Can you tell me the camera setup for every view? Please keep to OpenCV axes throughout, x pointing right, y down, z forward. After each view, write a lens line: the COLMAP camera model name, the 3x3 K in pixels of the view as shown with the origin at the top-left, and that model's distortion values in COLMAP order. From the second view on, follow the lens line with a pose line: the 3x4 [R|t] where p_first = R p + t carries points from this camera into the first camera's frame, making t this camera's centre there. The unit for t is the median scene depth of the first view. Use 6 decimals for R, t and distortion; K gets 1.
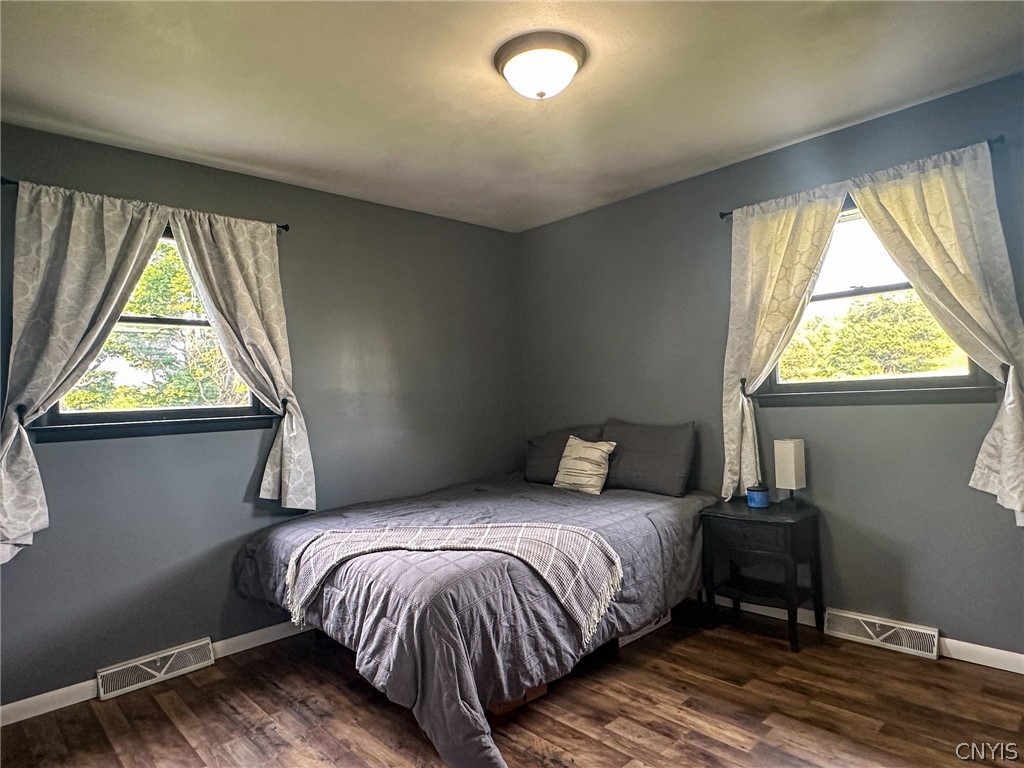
lens RADIAL K [[608.1, 0, 512.0], [0, 608.1, 384.0], [0, 0, 1]] dist [-0.003256, -0.001027]
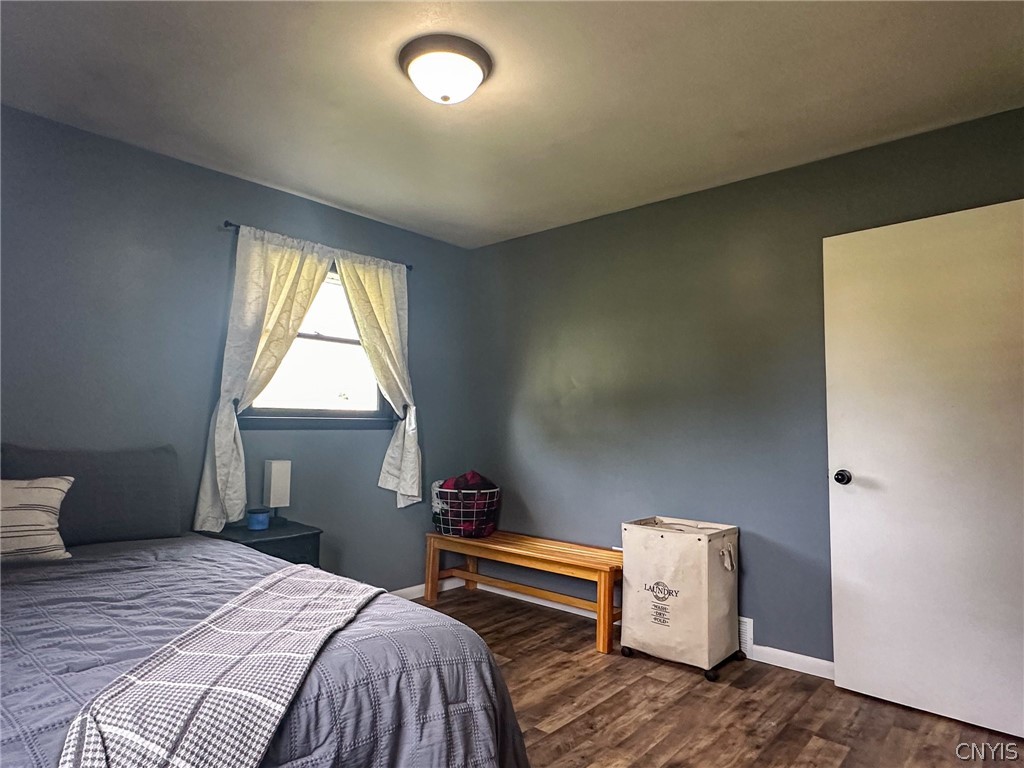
lens RADIAL K [[608.1, 0, 512.0], [0, 608.1, 384.0], [0, 0, 1]] dist [-0.003256, -0.001027]
pose [[-0.082974, 0.106667, 0.990827, -0.662078], [-0.029816, 0.993544, -0.109457, 0.064172], [-0.996106, -0.038625, -0.079258, 0.698526]]
